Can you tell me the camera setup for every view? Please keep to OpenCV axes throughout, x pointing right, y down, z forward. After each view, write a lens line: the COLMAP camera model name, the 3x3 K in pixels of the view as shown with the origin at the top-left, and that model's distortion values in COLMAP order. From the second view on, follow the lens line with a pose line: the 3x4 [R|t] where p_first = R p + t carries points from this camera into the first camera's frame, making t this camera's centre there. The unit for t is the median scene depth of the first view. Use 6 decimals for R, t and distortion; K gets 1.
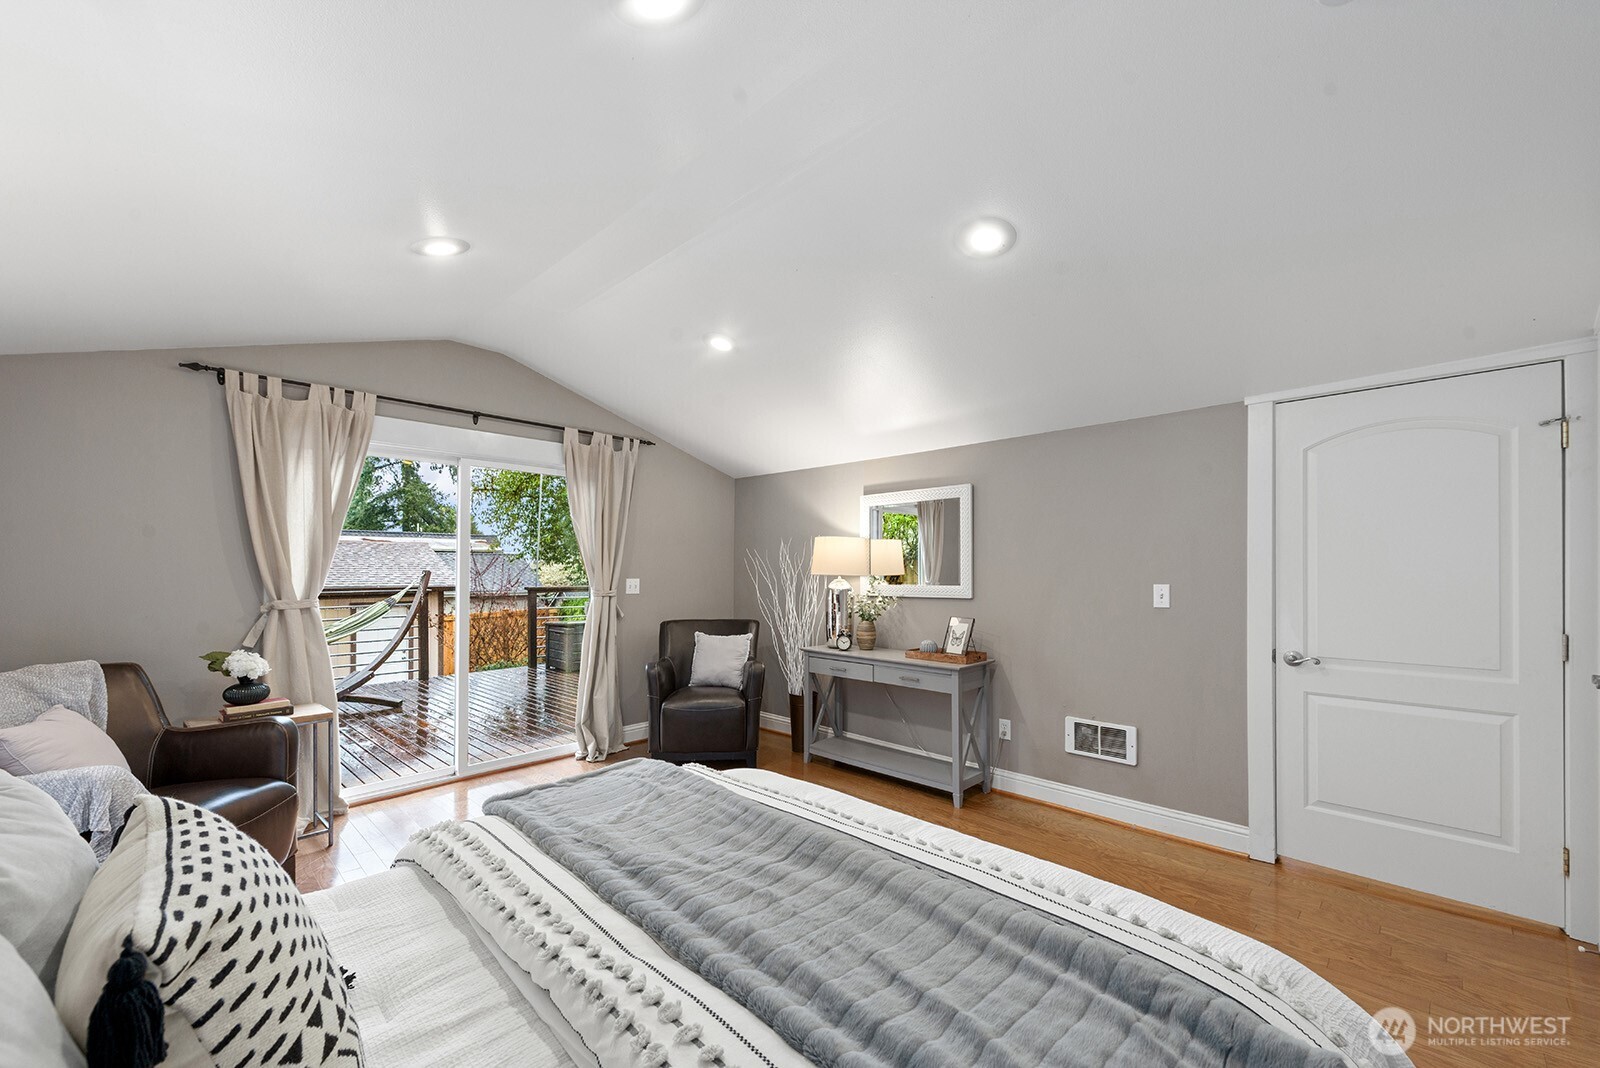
lens RADIAL K [[643.0, 0, 796.8], [0, 643.0, 583.9], [0, 0, 1]] dist [0.001243, 0.000100]
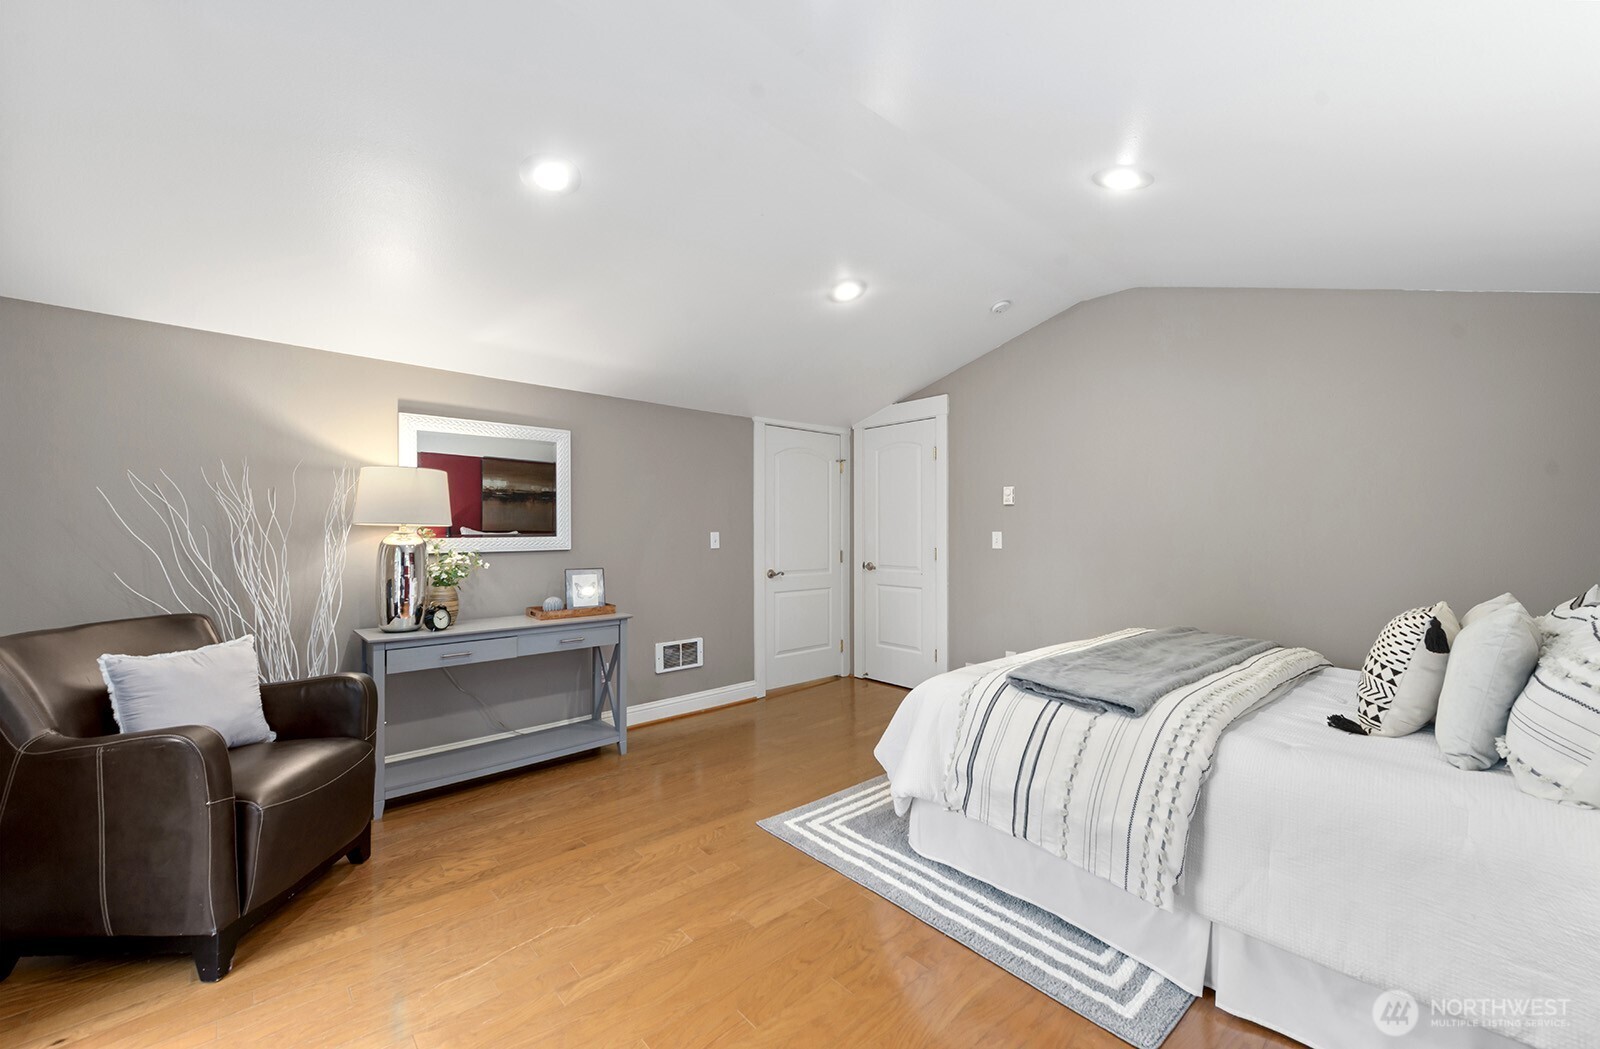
lens RADIAL K [[632.7, 0, 802.9], [0, 632.7, 527.4], [0, 0, 1]] dist [-0.000702, -0.000197]
pose [[0.040410, -0.005849, 0.999166, -0.672614], [0.006621, 0.999962, 0.005586, -0.013351], [-0.999161, 0.006389, 0.040448, 0.612776]]
